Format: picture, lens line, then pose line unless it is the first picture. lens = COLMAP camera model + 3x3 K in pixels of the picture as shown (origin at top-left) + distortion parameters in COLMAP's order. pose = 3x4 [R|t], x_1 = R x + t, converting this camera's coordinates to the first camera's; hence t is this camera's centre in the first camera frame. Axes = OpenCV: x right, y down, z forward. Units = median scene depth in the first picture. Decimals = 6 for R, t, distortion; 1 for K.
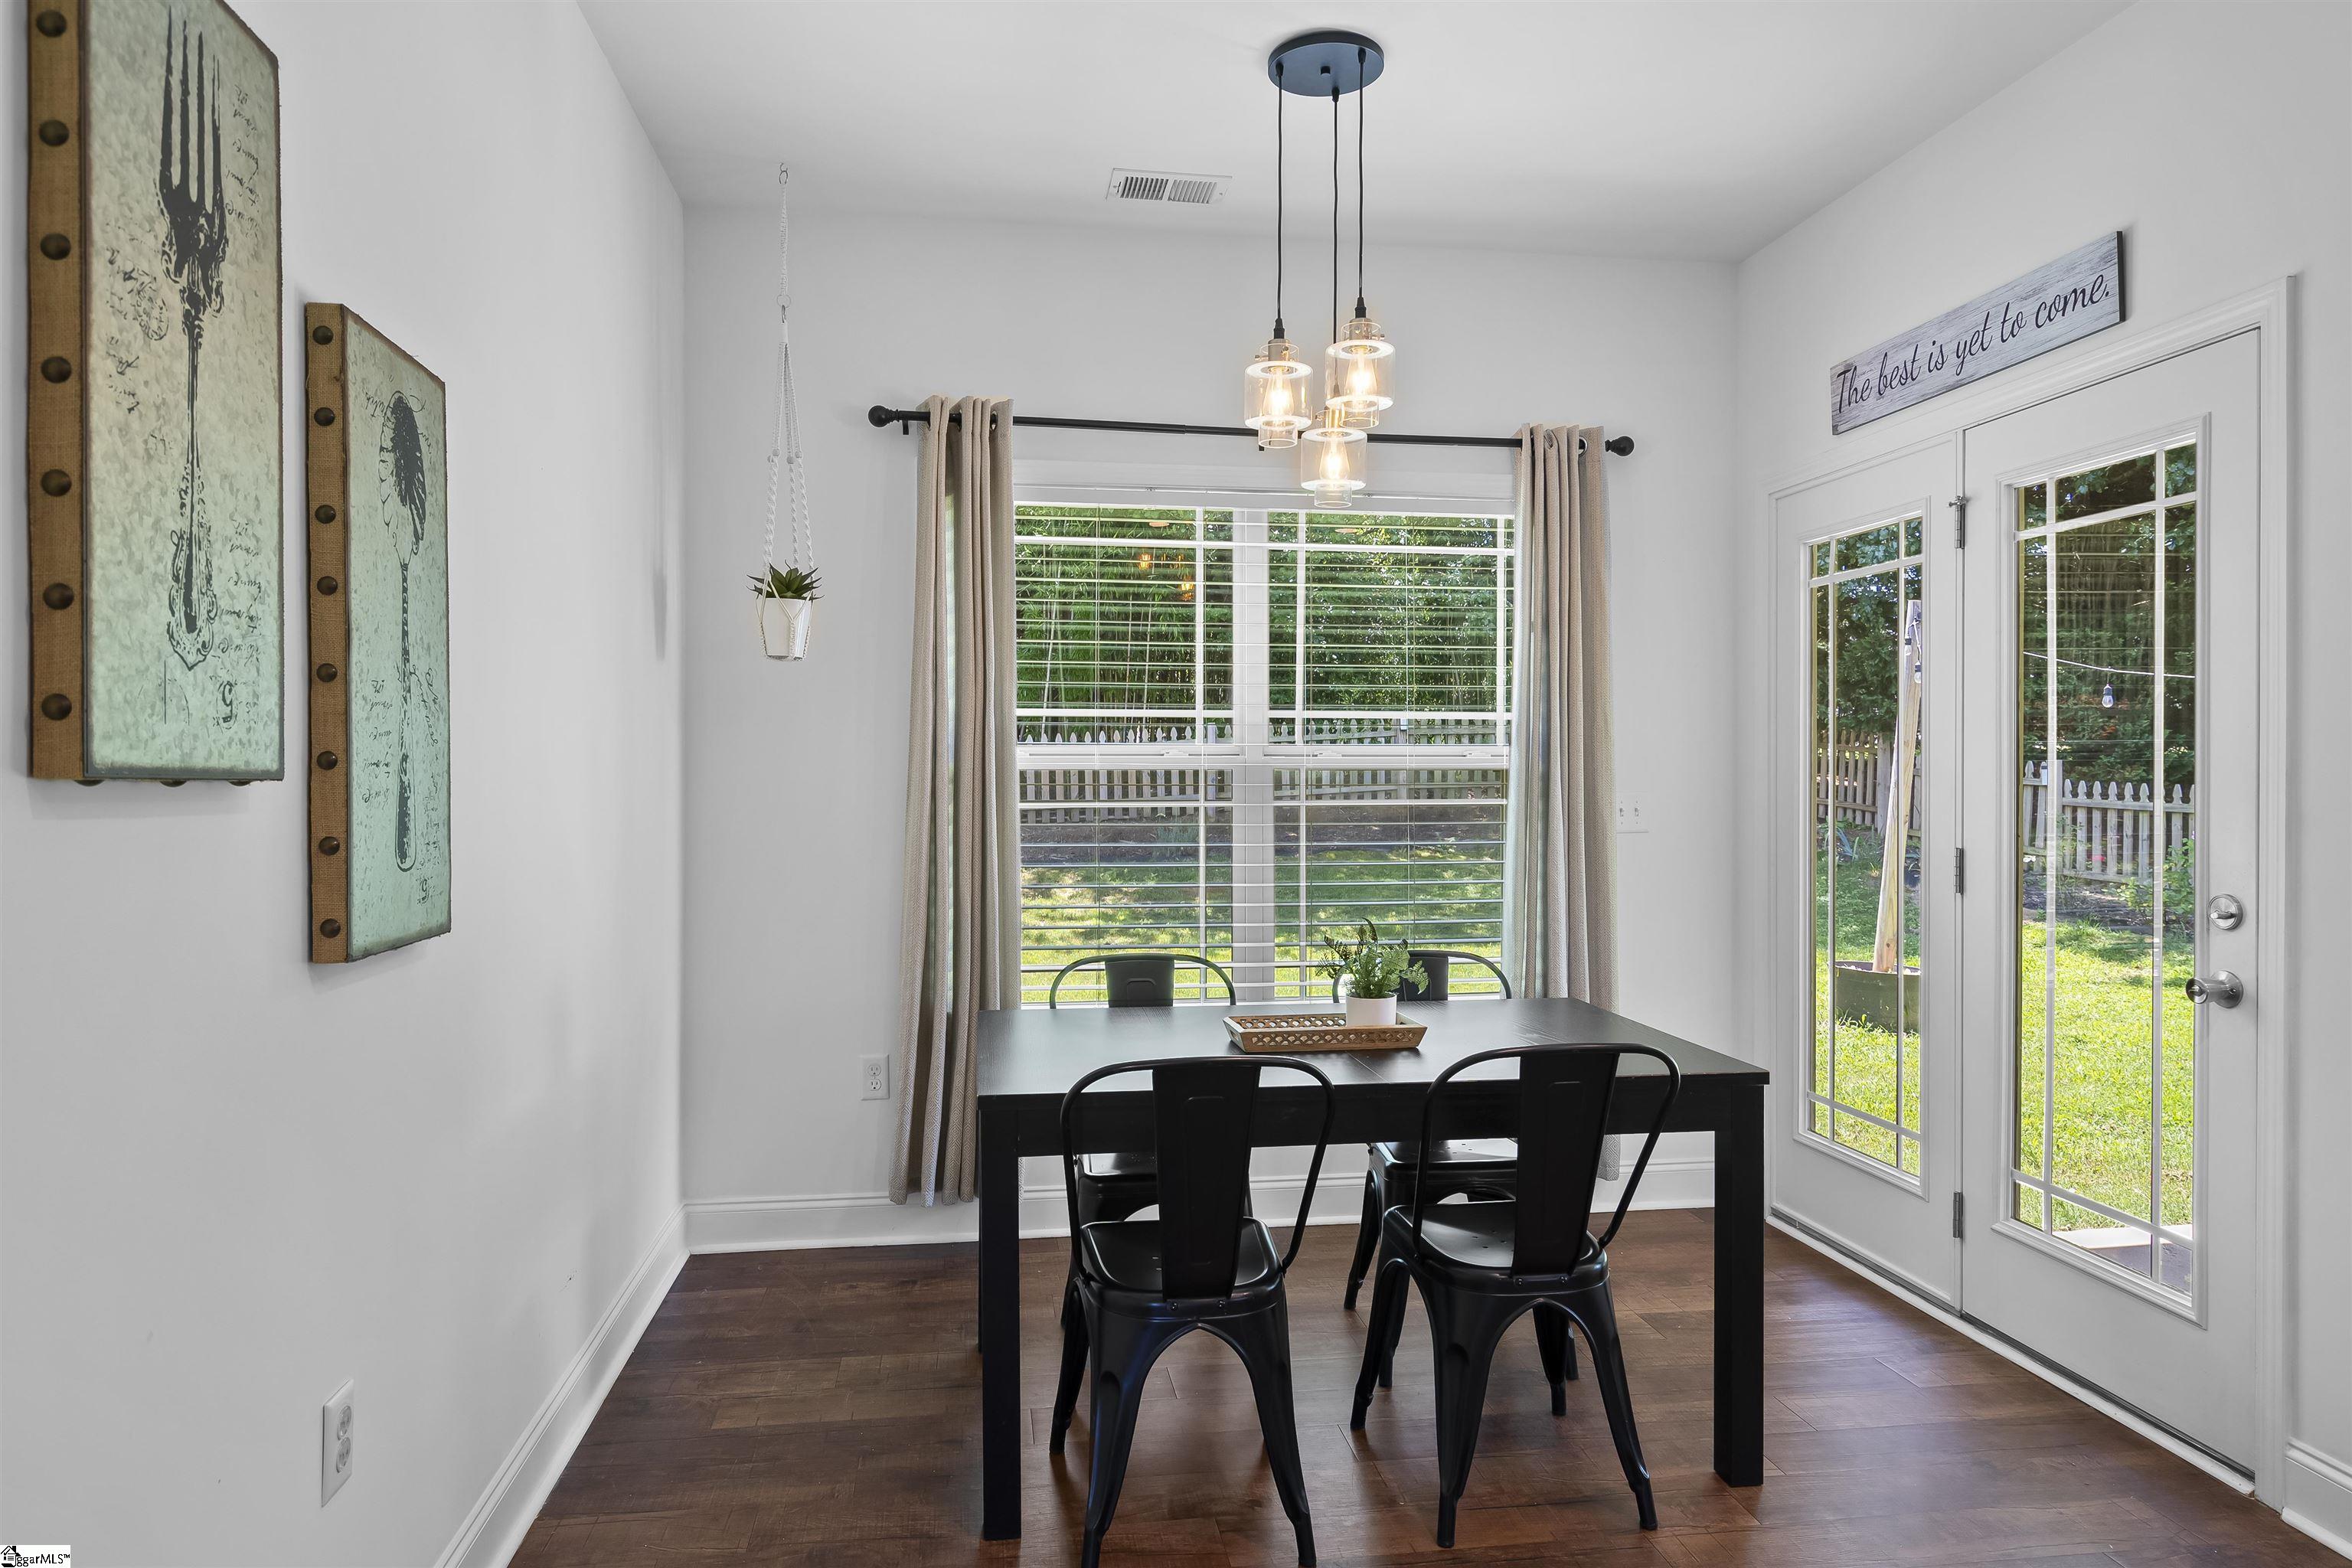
lens RADIAL K [[1423.7, 0, 1170.3], [0, 1423.7, 774.7], [0, 0, 1]] dist [0.004417, -0.000095]
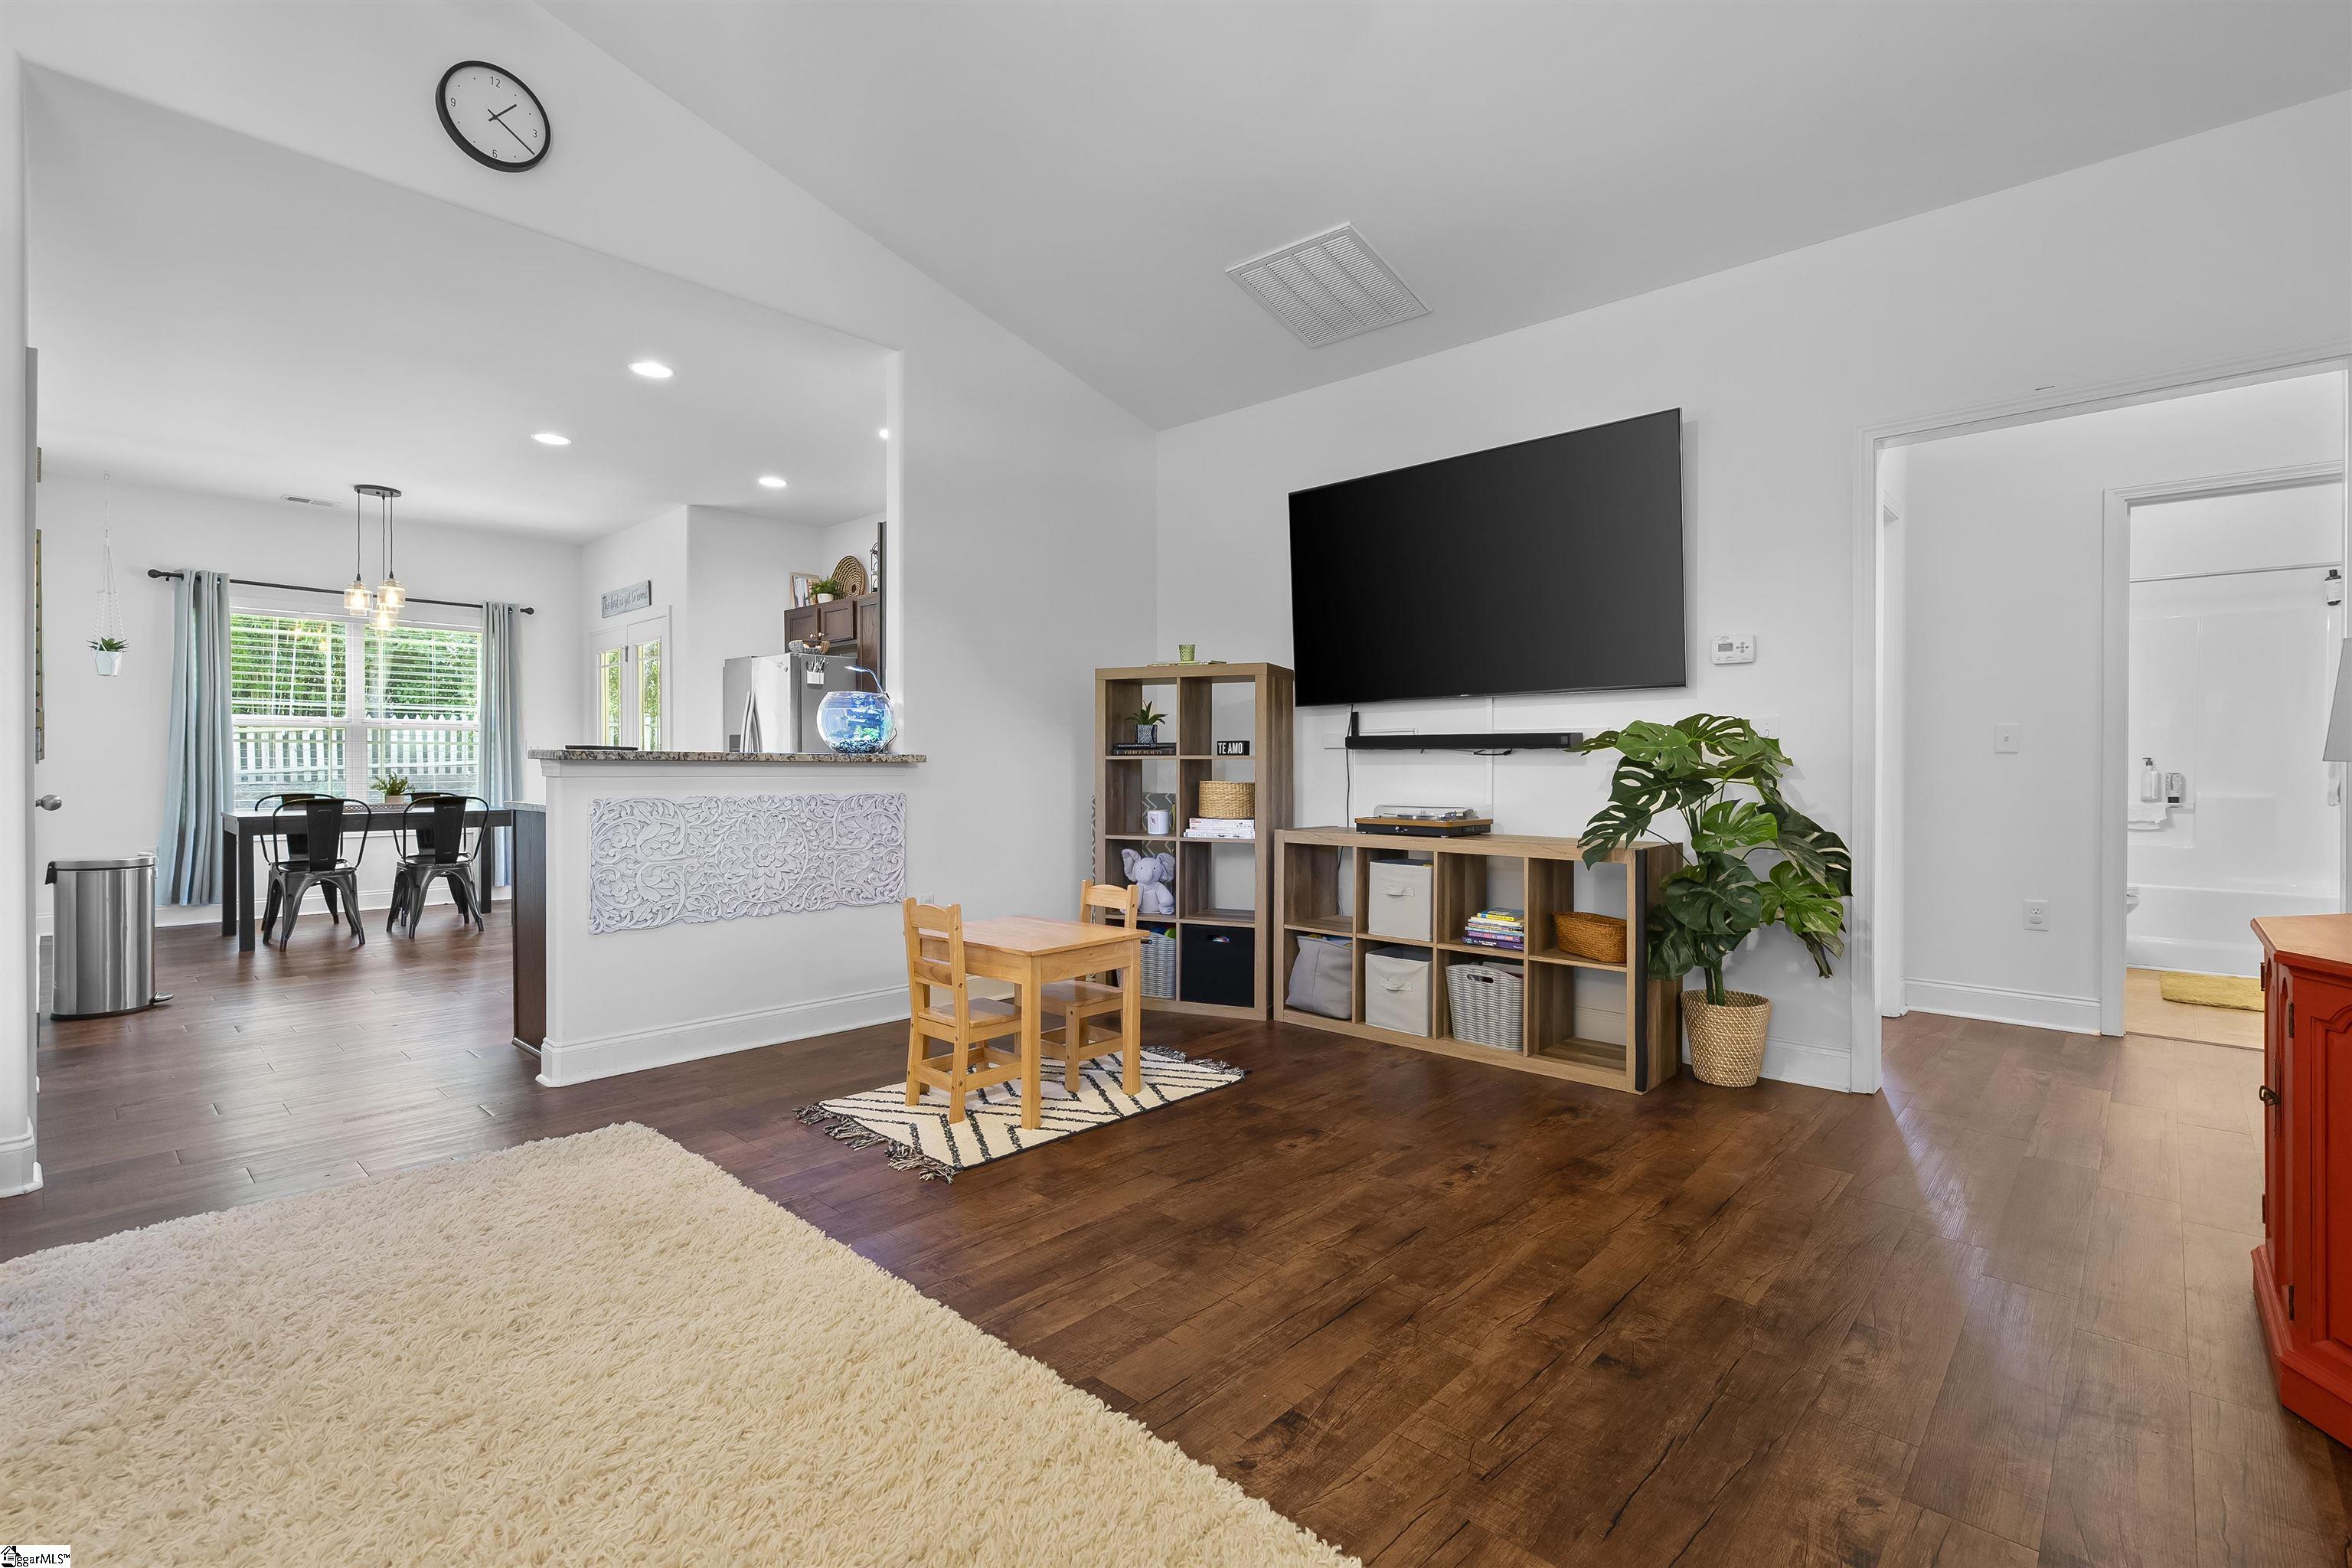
lens RADIAL K [[1059.3, 0, 1175.6], [0, 1059.3, 773.8], [0, 0, 1]] dist [-0.009752, 0.002240]
pose [[0.775372, -0.004558, 0.631489, 0.006168], [-0.000578, 0.999968, 0.007928, 0.070066], [-0.631505, -0.006512, 0.775344, -1.542623]]
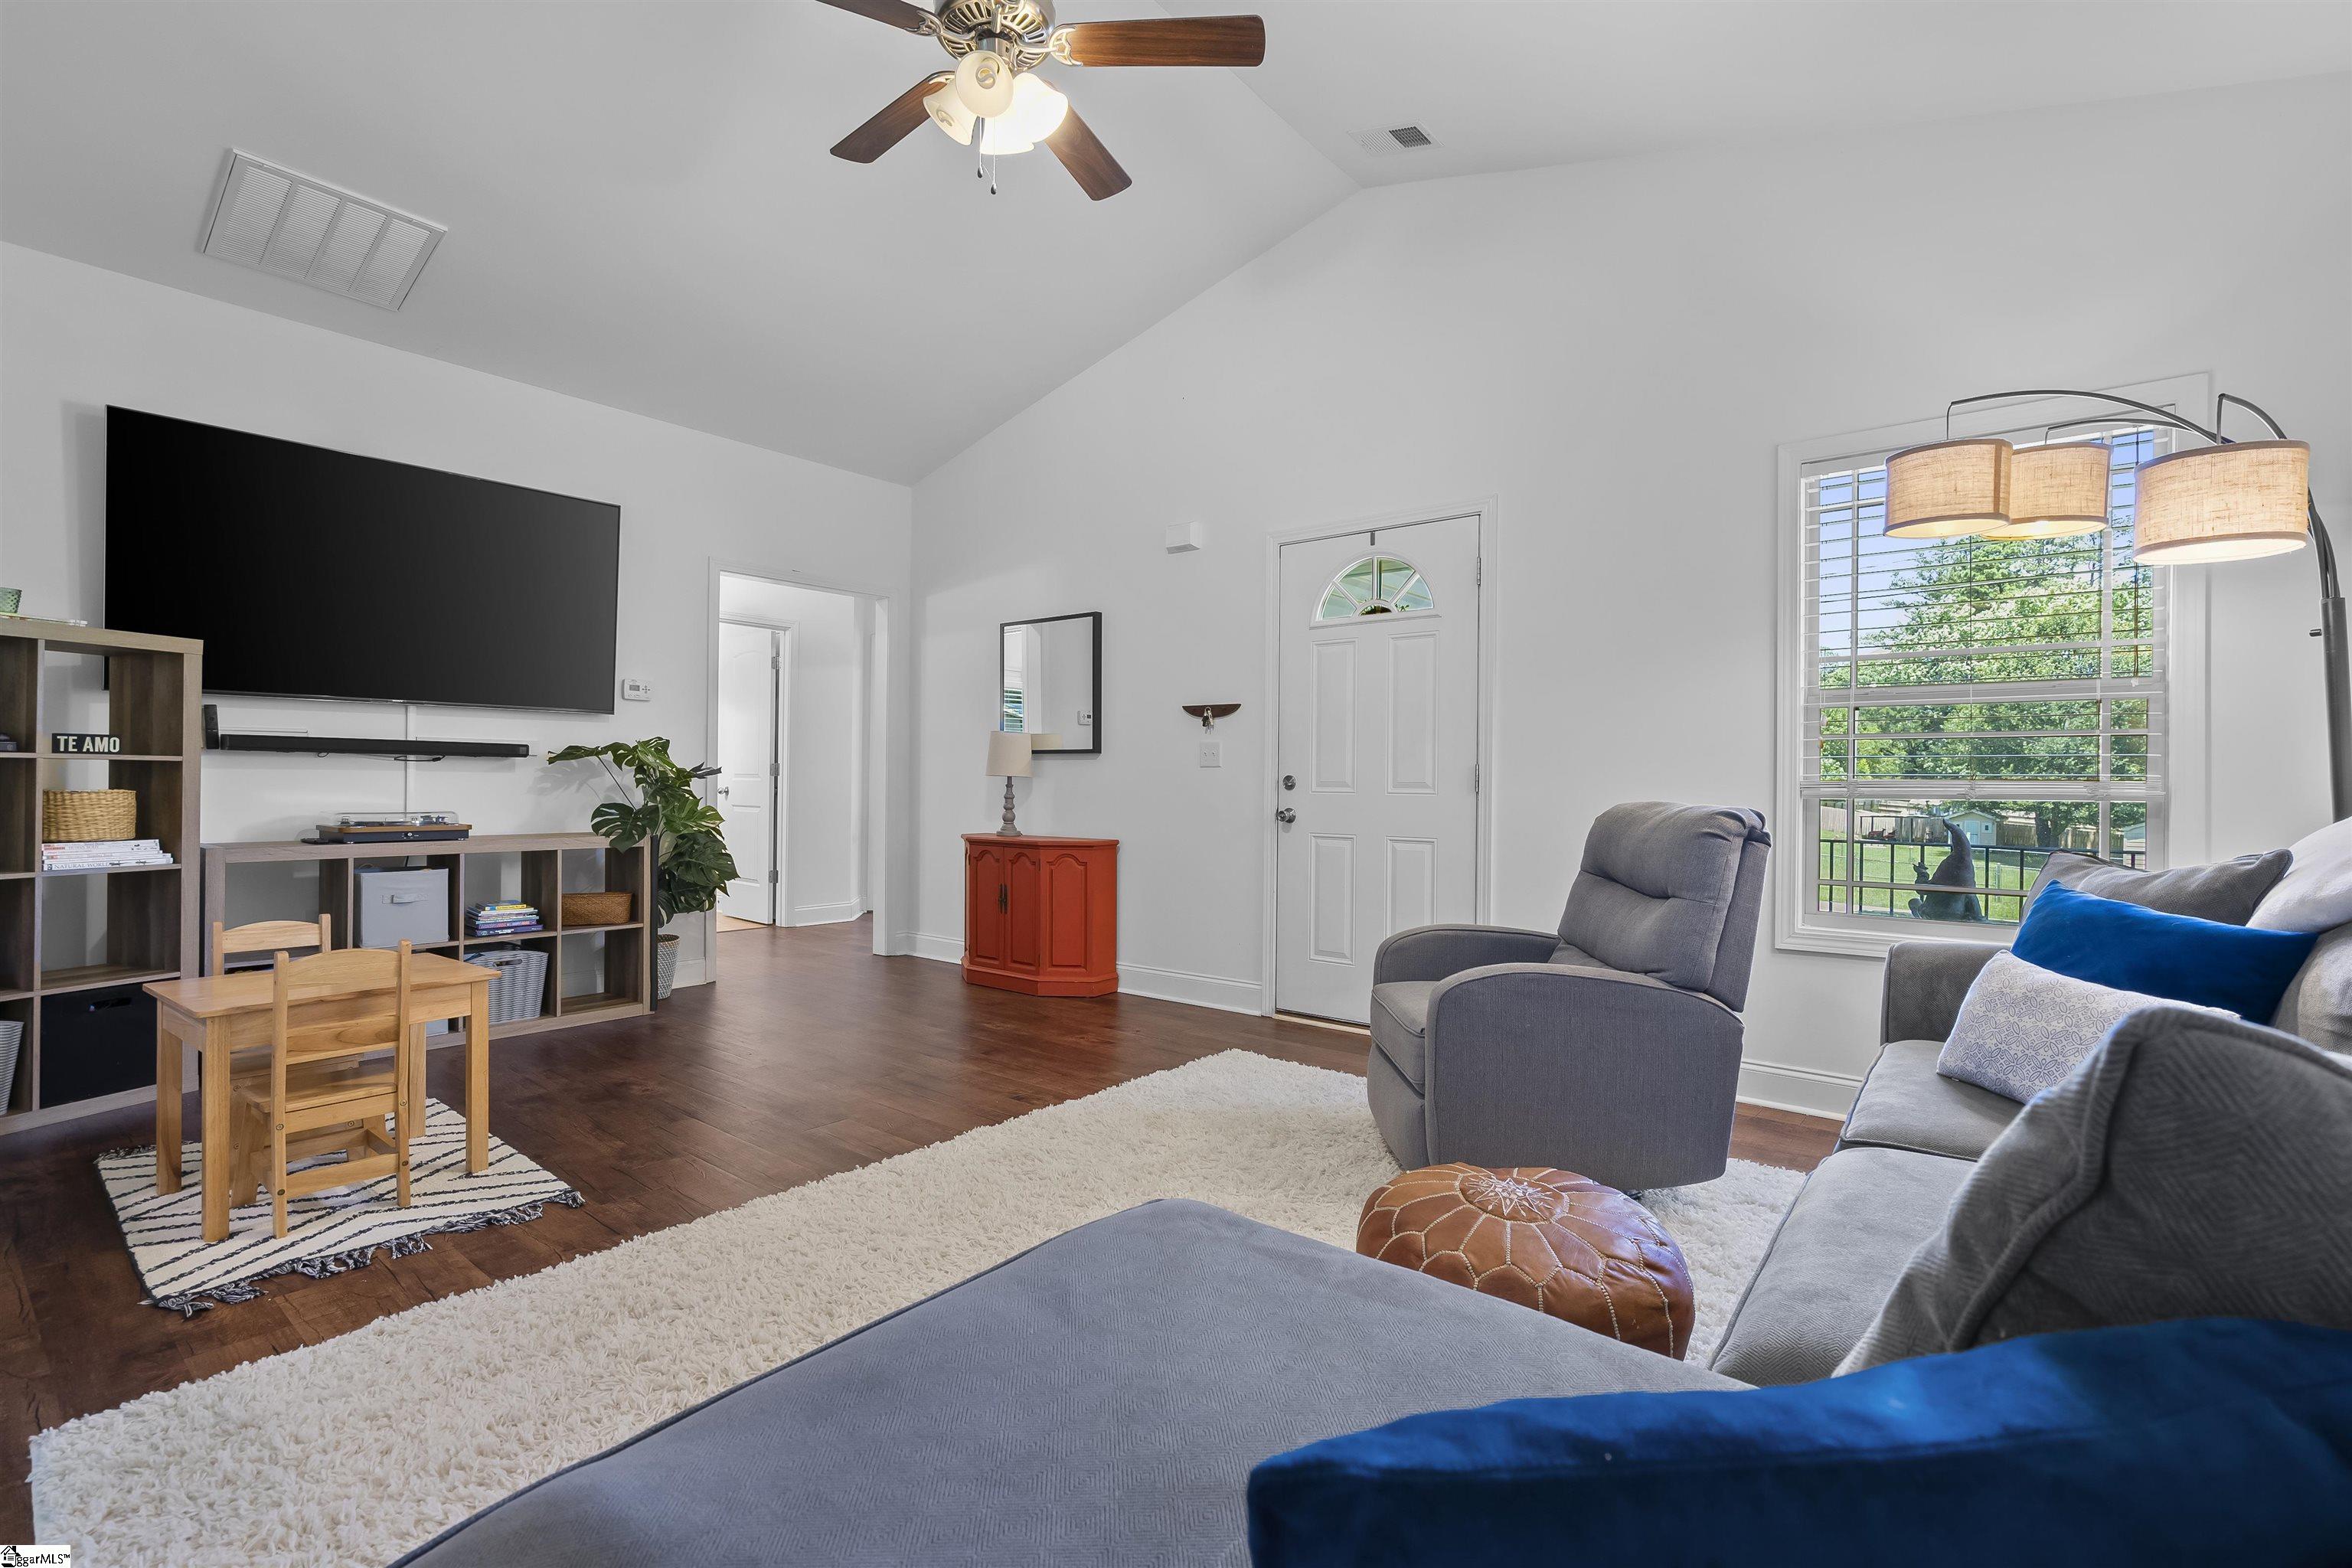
lens RADIAL K [[1059.3, 0, 1167.4], [0, 1059.3, 790.3], [0, 0, 1]] dist [-0.009752, 0.002240]
pose [[-0.677044, -0.013770, 0.735814, -0.463969], [-0.009686, 0.999905, 0.009800, 0.071597], [-0.735879, -0.000492, -0.677113, -0.638435]]
